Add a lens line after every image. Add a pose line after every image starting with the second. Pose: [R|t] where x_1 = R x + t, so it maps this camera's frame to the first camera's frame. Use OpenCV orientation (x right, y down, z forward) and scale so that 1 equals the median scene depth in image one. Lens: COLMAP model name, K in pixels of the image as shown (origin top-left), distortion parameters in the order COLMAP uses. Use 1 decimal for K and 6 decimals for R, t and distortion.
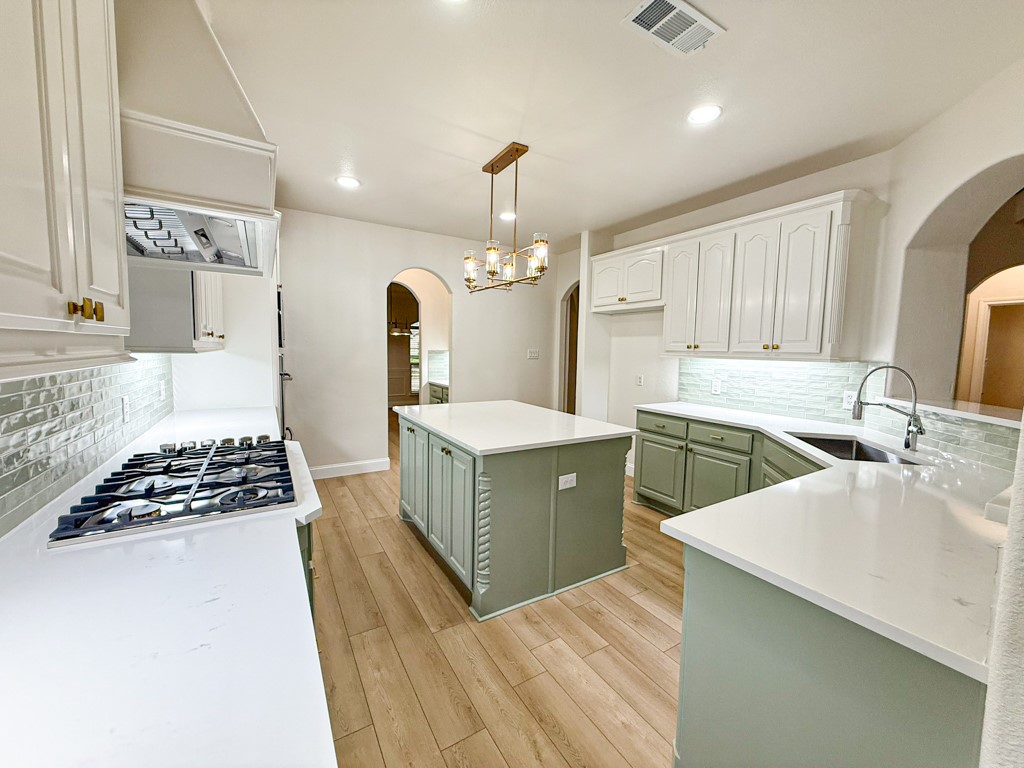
lens RADIAL K [[406.3, 0, 510.9], [0, 406.3, 384.3], [0, 0, 1]] dist [-0.000097, 0.000244]
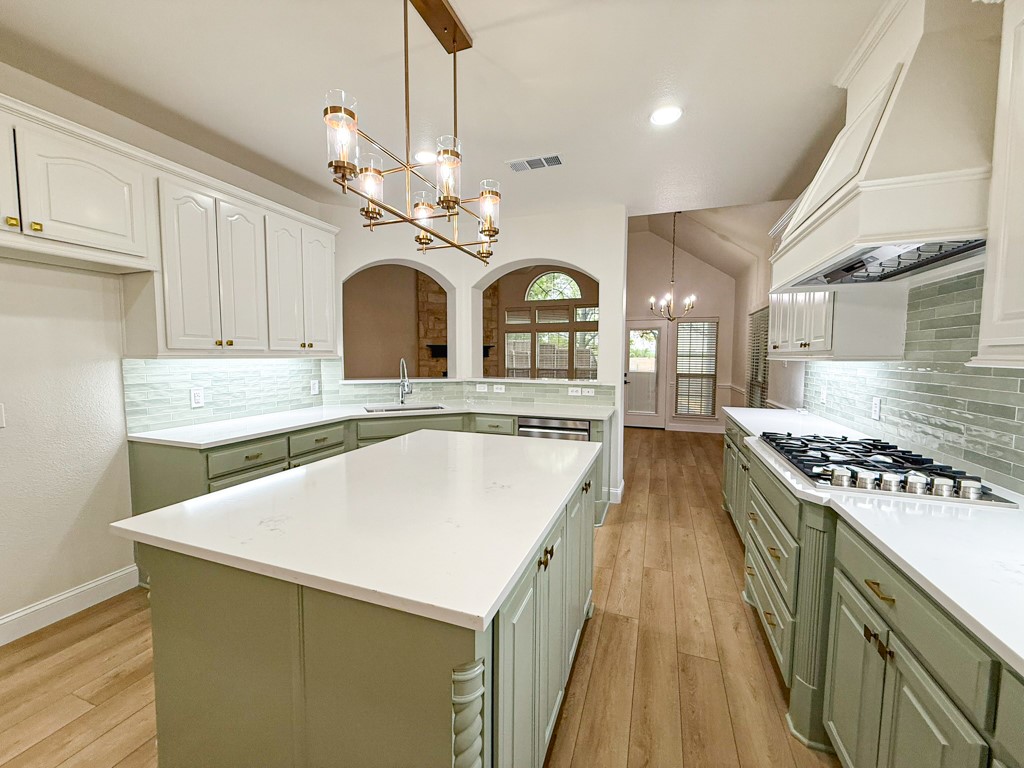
lens RADIAL K [[406.3, 0, 509.6], [0, 406.3, 382.6], [0, 0, 1]] dist [-0.000097, 0.000244]
pose [[-0.623148, -0.072040, 0.778779, -0.478746], [0.053740, 0.989451, 0.134529, -0.101165], [-0.780255, 0.125683, -0.612704, 1.148390]]
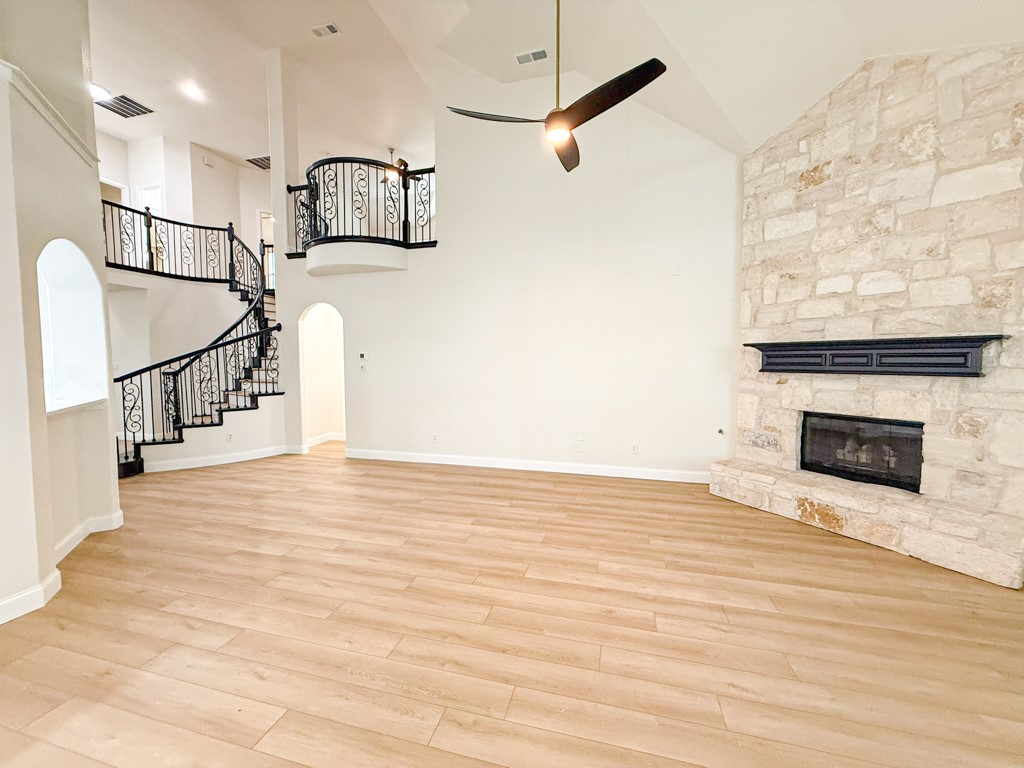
lens RADIAL K [[406.3, 0, 509.2], [0, 406.3, 380.9], [0, 0, 1]] dist [-0.000097, 0.000244]
pose [[0.723542, -0.054378, 0.688136, 0.855672], [0.073701, 0.997280, 0.001315, 0.060365], [-0.686335, 0.049765, 0.725581, -0.726294]]
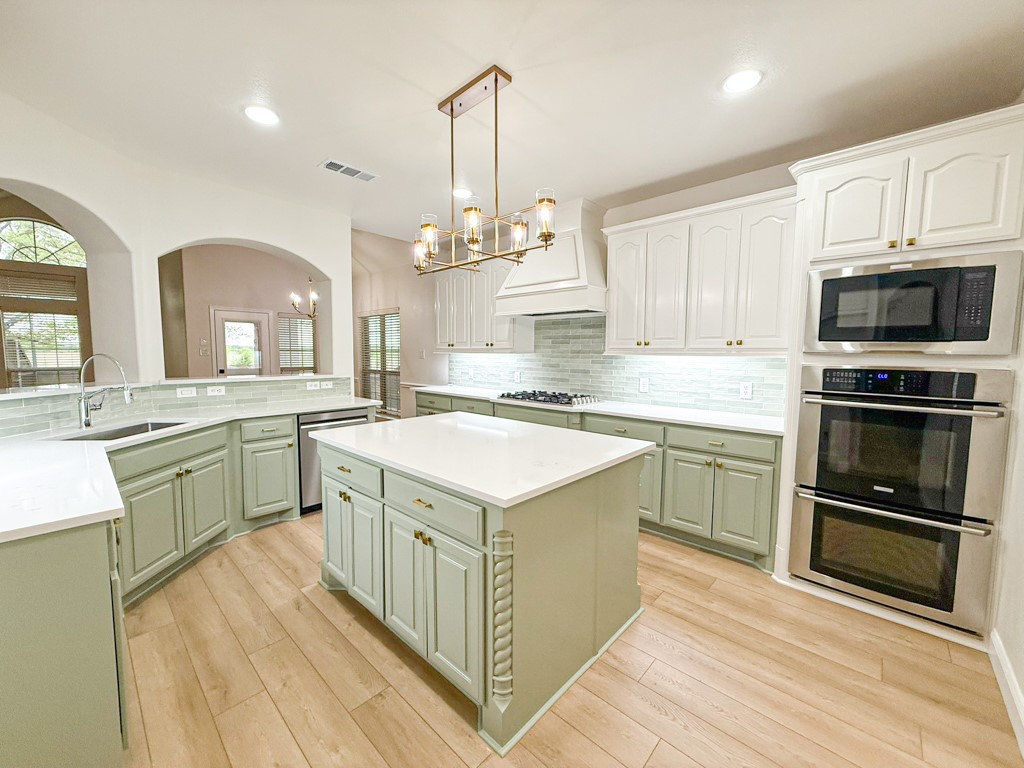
lens RADIAL K [[406.3, 0, 508.6], [0, 406.3, 384.0], [0, 0, 1]] dist [-0.000097, 0.000244]
pose [[-0.961855, -0.001099, -0.273556, 0.099792], [-0.045862, 0.986486, 0.157296, -0.126425], [0.269686, 0.163842, -0.948907, 1.574057]]
